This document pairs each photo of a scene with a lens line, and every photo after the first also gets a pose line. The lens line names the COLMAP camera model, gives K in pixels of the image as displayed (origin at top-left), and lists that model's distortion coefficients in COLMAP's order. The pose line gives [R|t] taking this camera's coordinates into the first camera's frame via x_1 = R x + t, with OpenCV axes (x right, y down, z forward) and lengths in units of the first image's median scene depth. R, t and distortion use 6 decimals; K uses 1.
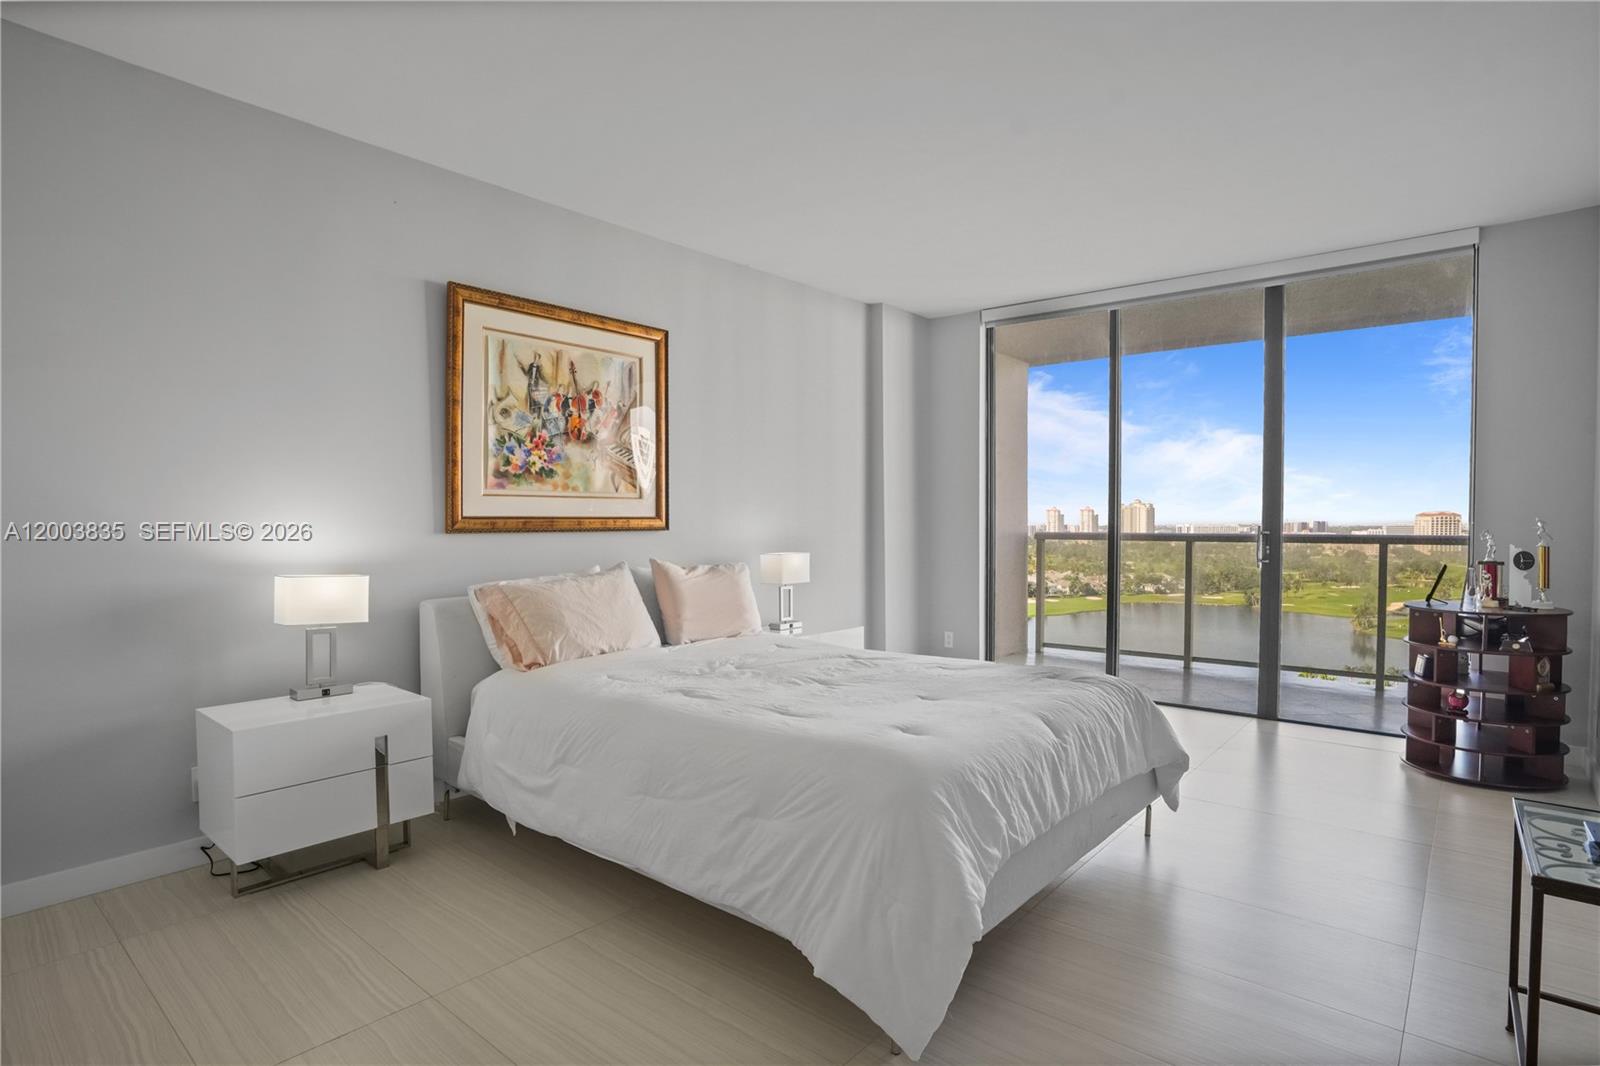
lens RADIAL K [[819.0, 0, 800.0], [0, 819.0, 533.0], [0, 0, 1]] dist [-0.017788, 0.000234]
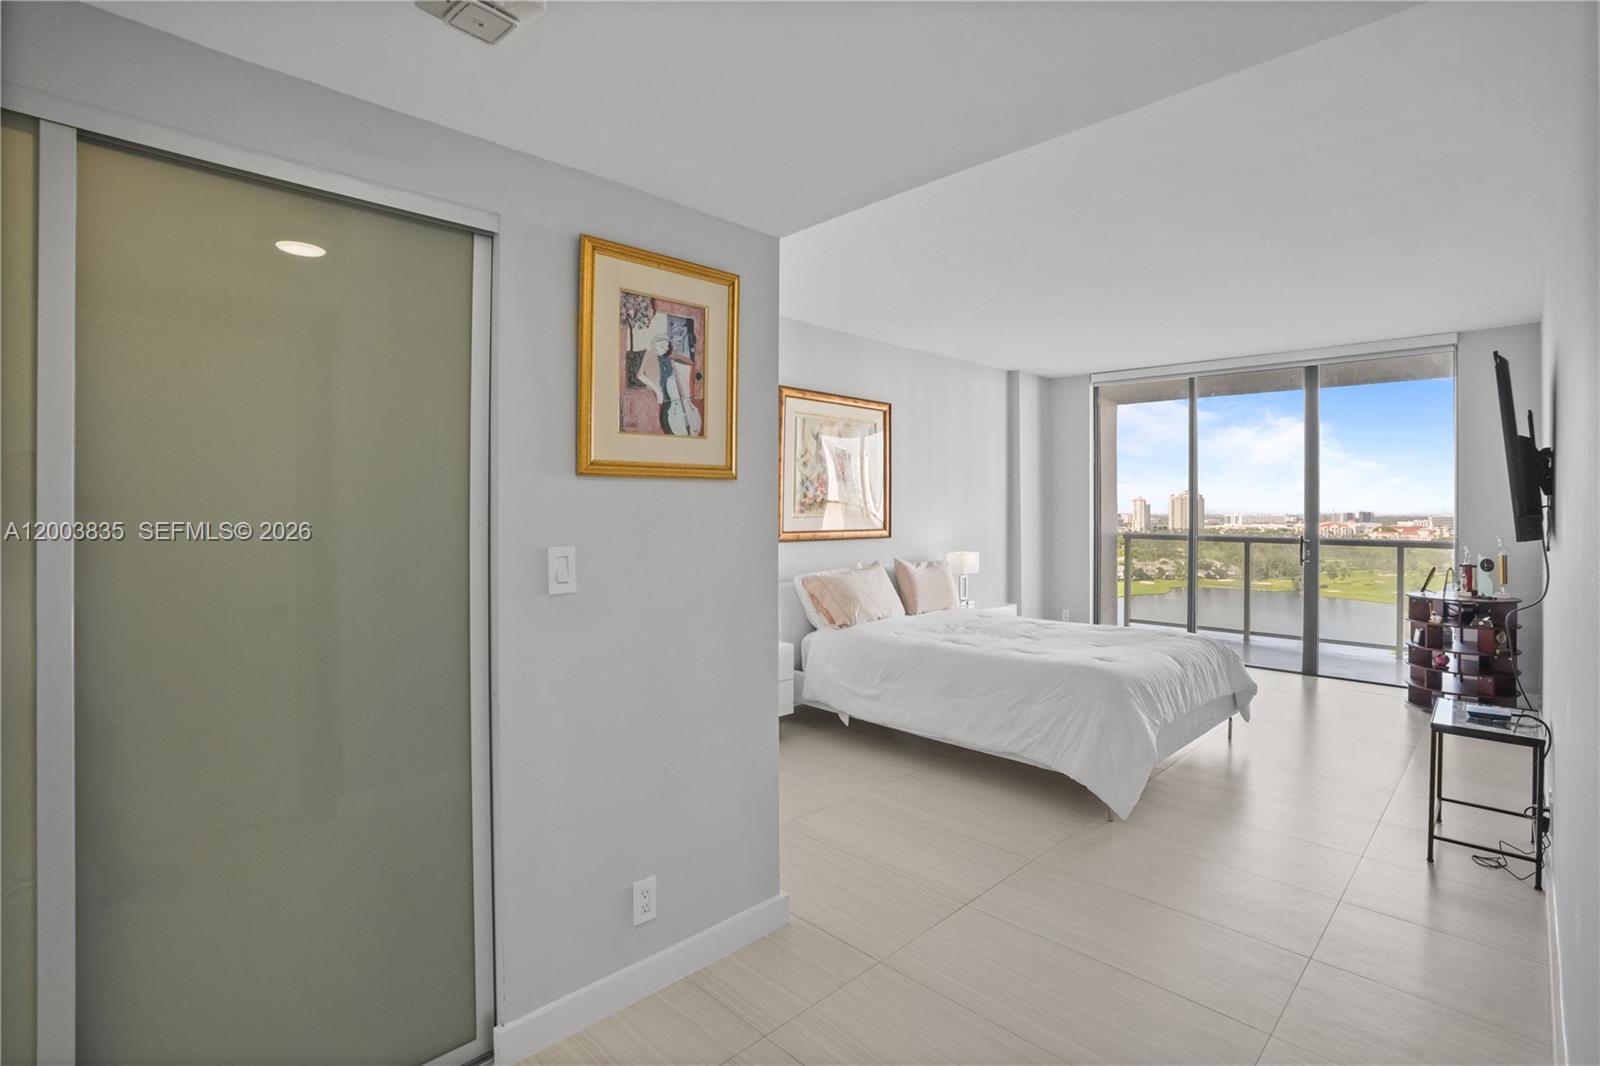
lens RADIAL K [[745.4, 0, 839.9], [0, 745.4, 498.4], [0, 0, 1]] dist [0.000480, 0.000083]
pose [[0.998976, 0.004983, -0.044977, -0.220553], [-0.006282, 0.999566, -0.028768, -0.040297], [0.044815, 0.029021, 0.998574, -0.408017]]
